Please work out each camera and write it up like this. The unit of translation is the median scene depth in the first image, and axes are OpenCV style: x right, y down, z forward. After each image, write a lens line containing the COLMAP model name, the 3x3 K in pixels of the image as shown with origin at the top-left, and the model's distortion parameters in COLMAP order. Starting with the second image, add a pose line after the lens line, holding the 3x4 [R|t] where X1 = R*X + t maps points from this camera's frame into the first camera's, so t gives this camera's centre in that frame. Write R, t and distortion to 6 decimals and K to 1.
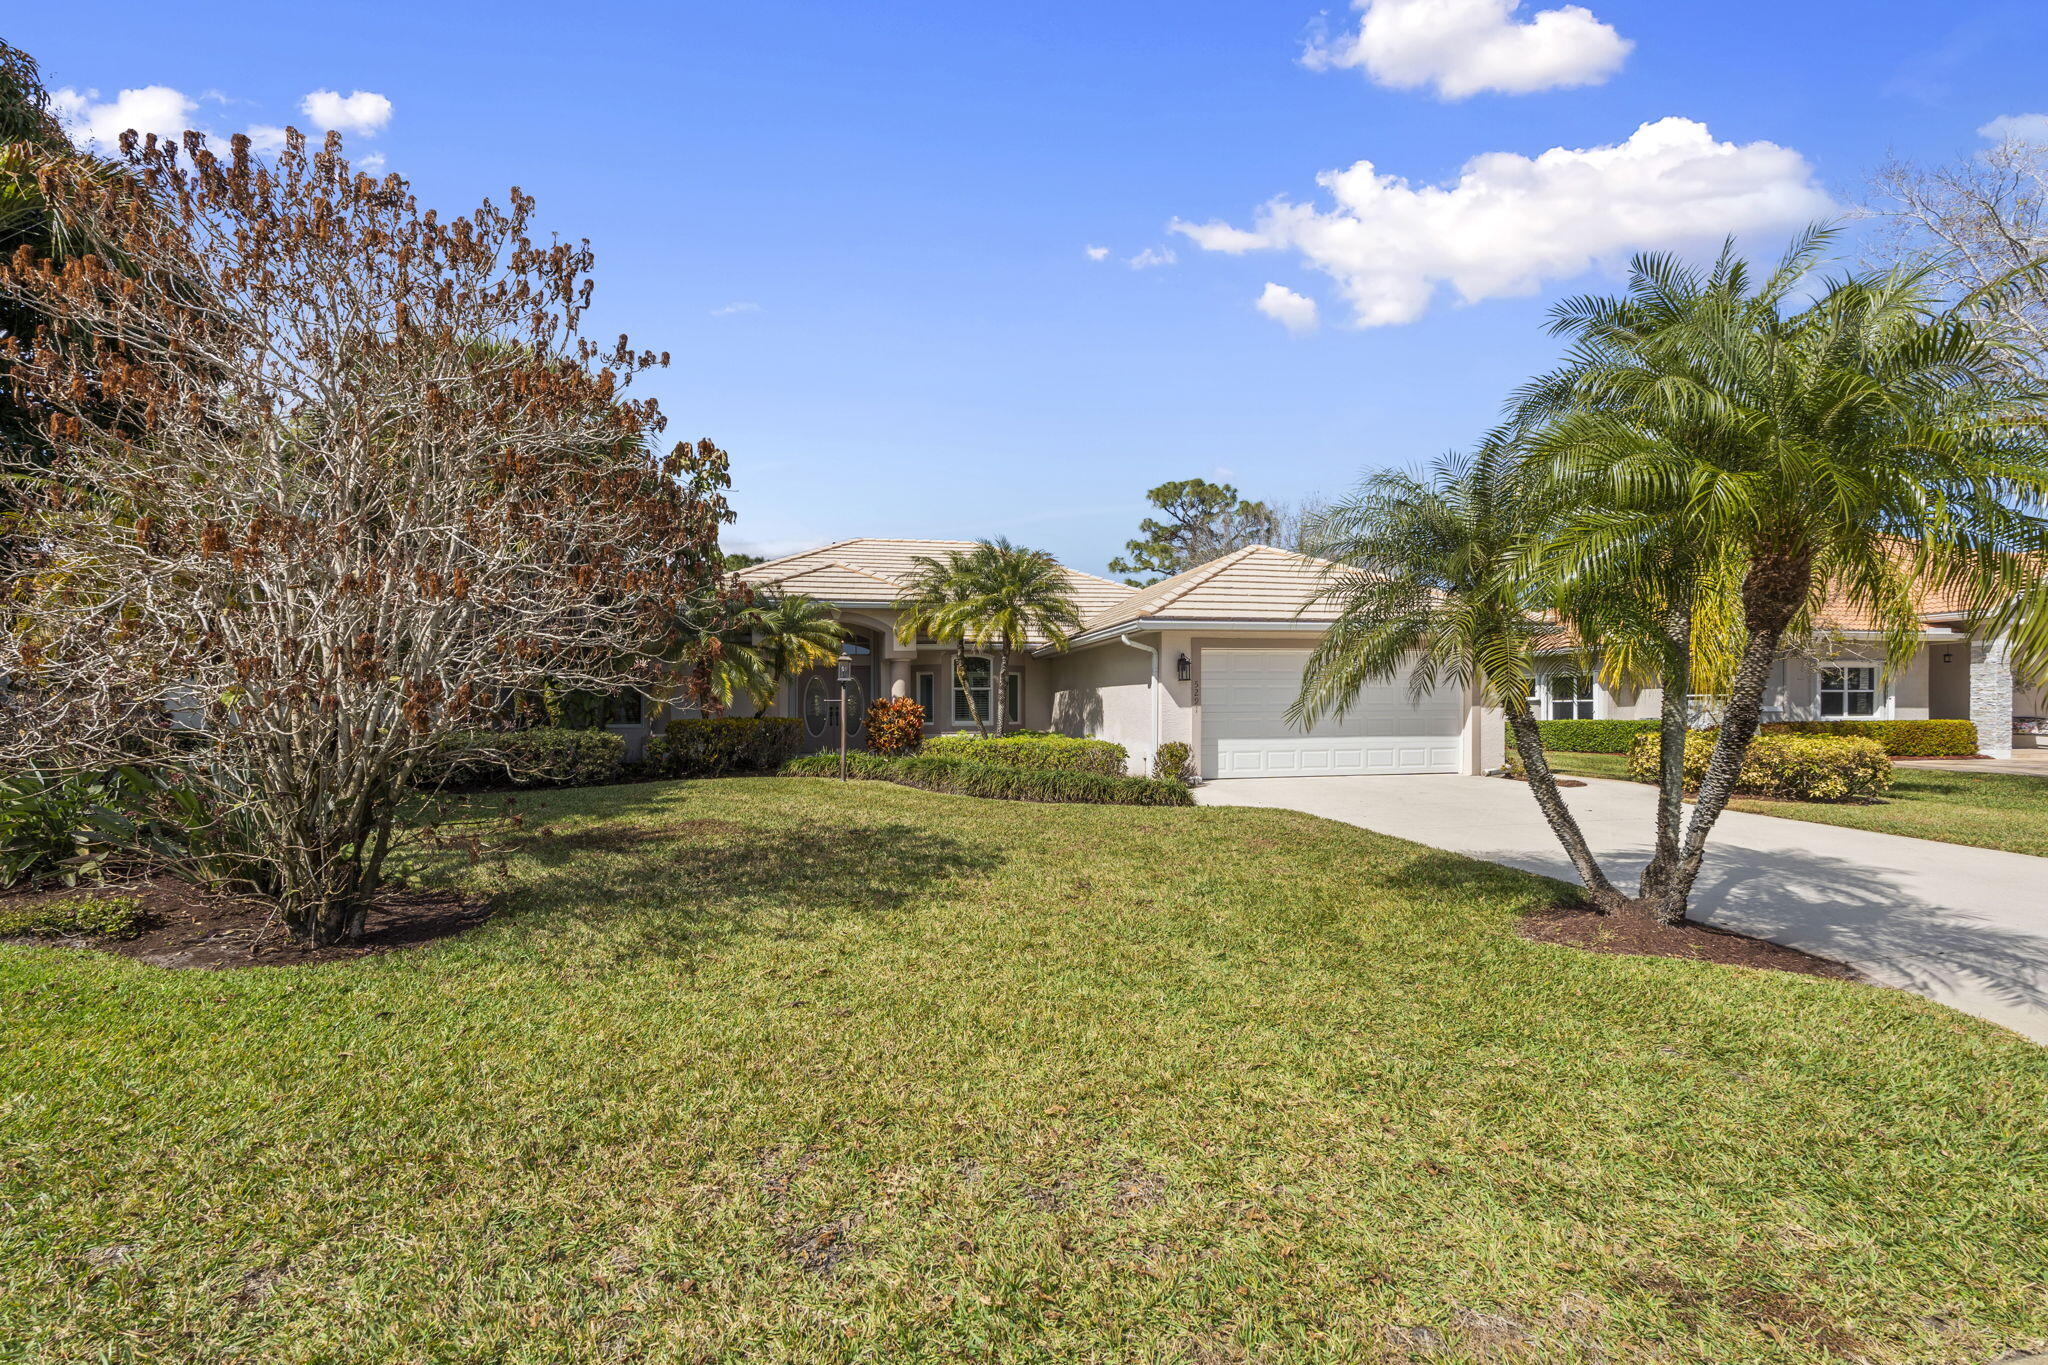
lens RADIAL K [[921.6, 0, 1028.9], [0, 921.6, 710.5], [0, 0, 1]] dist [-0.022253, -0.000066]
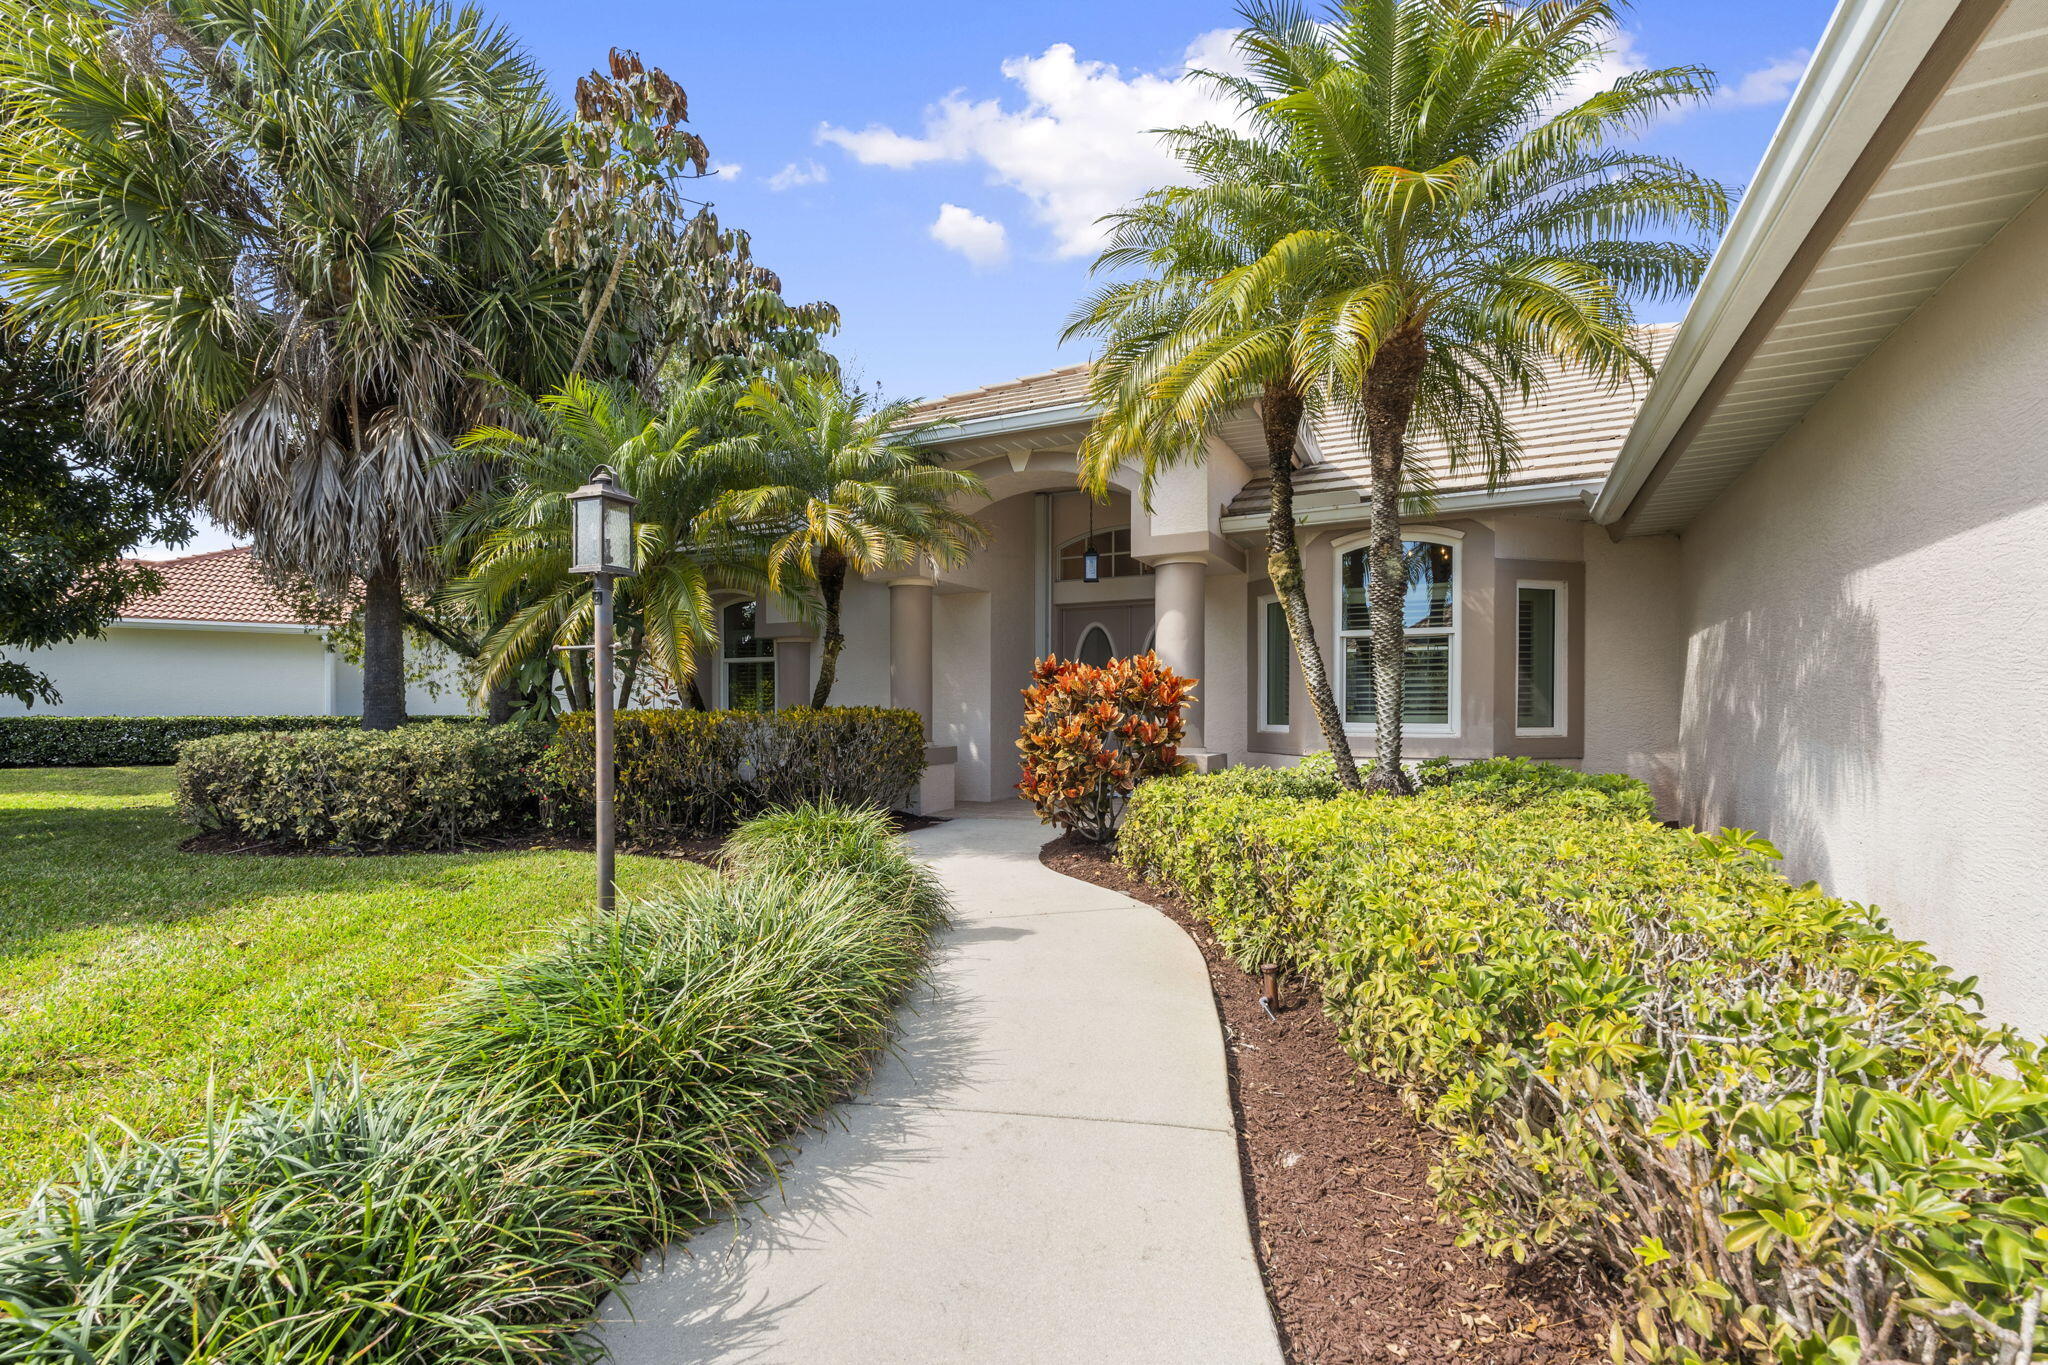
lens RADIAL K [[921.6, 0, 1028.9], [0, 921.6, 710.5], [0, 0, 1]] dist [-0.022253, -0.000066]
pose [[0.769158, 0.006309, -0.639028, 0.065403], [-0.006809, 0.999975, 0.001677, 0.007908], [0.639022, 0.003061, 0.769182, 0.759517]]
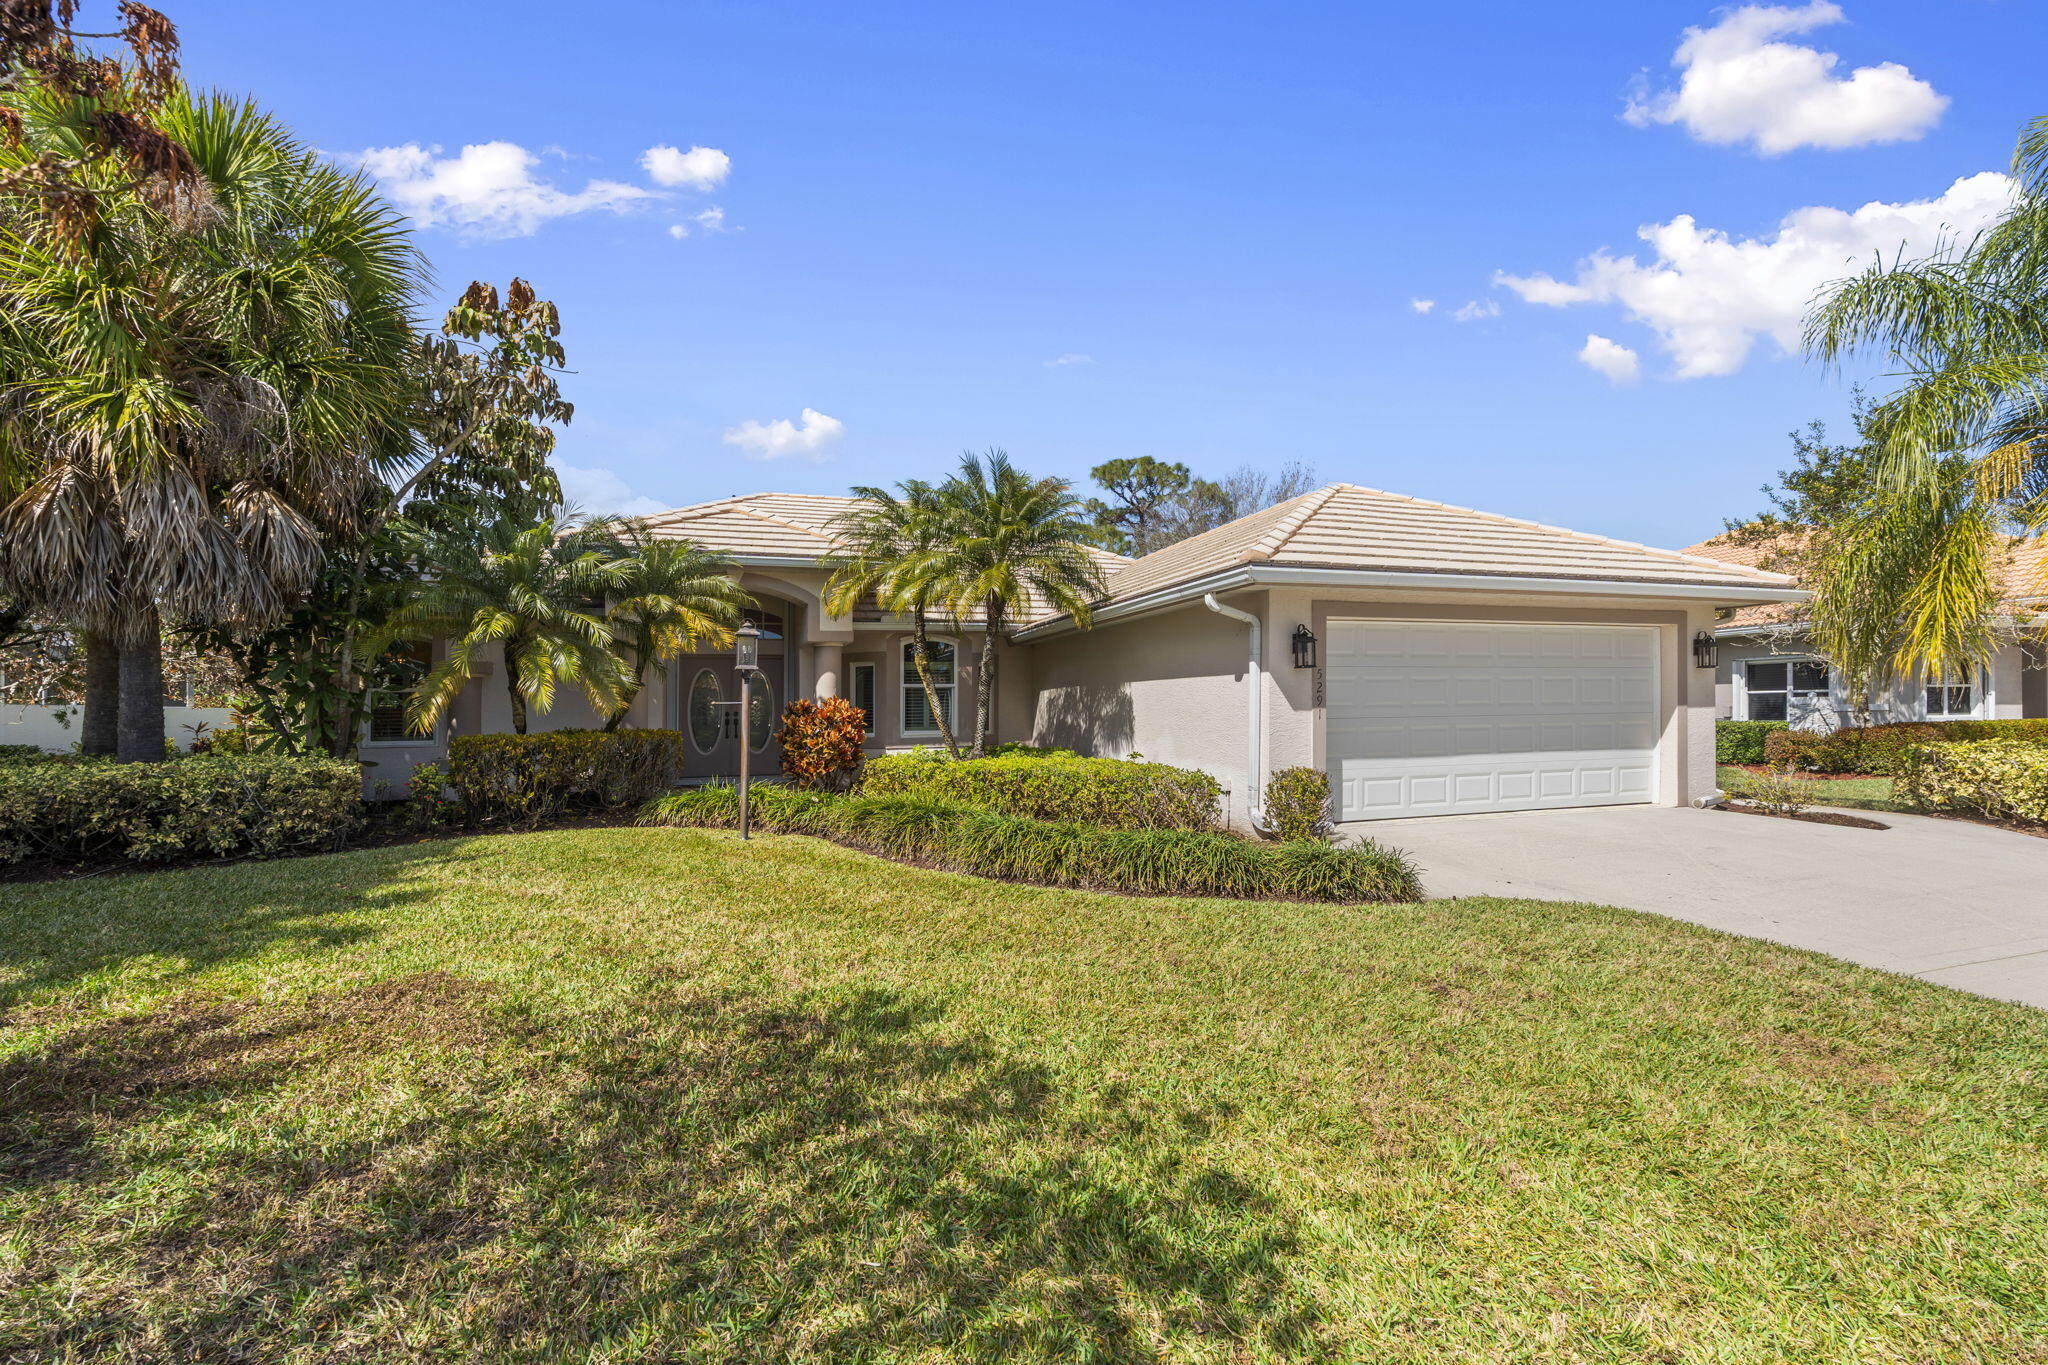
lens RADIAL K [[925.8, 0, 1024.0], [0, 925.8, 682.5], [0, 0, 1]] dist [-0.024055, -0.000151]
pose [[0.995607, -0.002814, 0.093588, -0.065654], [0.005816, 0.999477, -0.031814, -0.003355], [-0.093449, 0.032219, 0.995103, 0.329203]]
